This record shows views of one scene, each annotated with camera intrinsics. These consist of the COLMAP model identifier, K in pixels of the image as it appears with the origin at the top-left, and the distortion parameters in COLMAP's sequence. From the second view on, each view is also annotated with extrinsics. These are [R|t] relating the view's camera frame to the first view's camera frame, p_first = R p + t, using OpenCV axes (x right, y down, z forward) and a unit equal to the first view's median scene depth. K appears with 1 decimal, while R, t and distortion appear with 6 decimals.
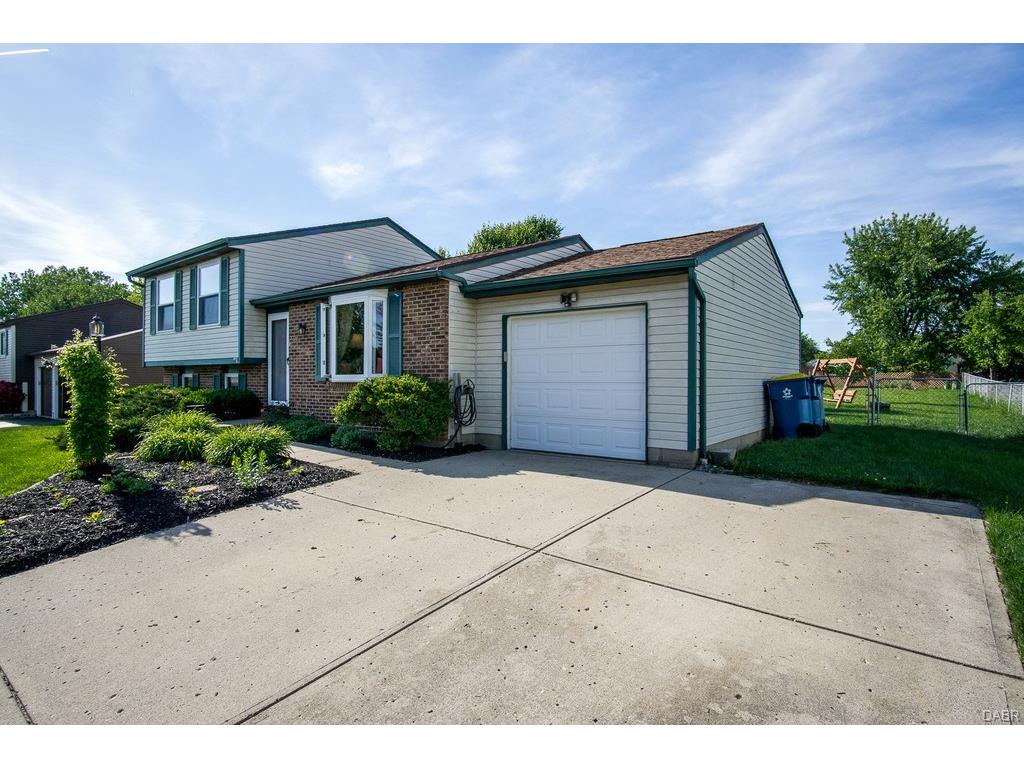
lens RADIAL K [[566.5, 0, 511.1], [0, 566.5, 378.6], [0, 0, 1]] dist [-0.031909, 0.009356]
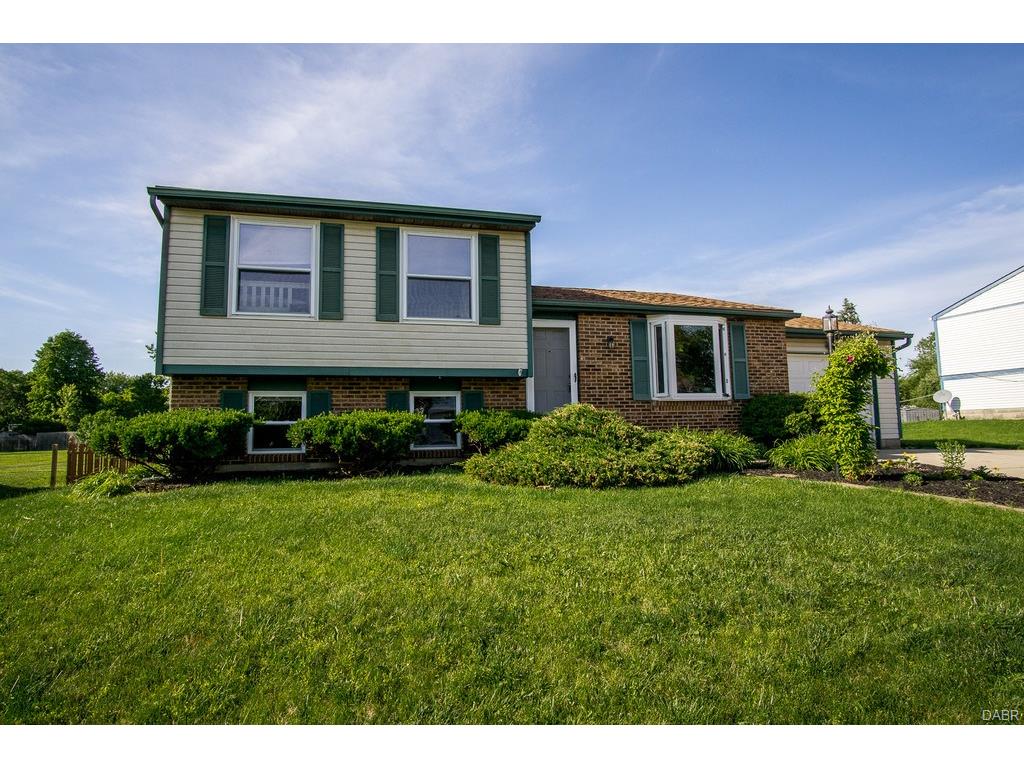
lens RADIAL K [[566.5, 0, 511.1], [0, 566.5, 378.6], [0, 0, 1]] dist [-0.031909, 0.009356]
pose [[0.591999, 0.055873, 0.803999, -1.351306], [0.016349, 0.996556, -0.081293, 0.045438], [-0.805773, 0.061270, 0.589047, 0.679949]]
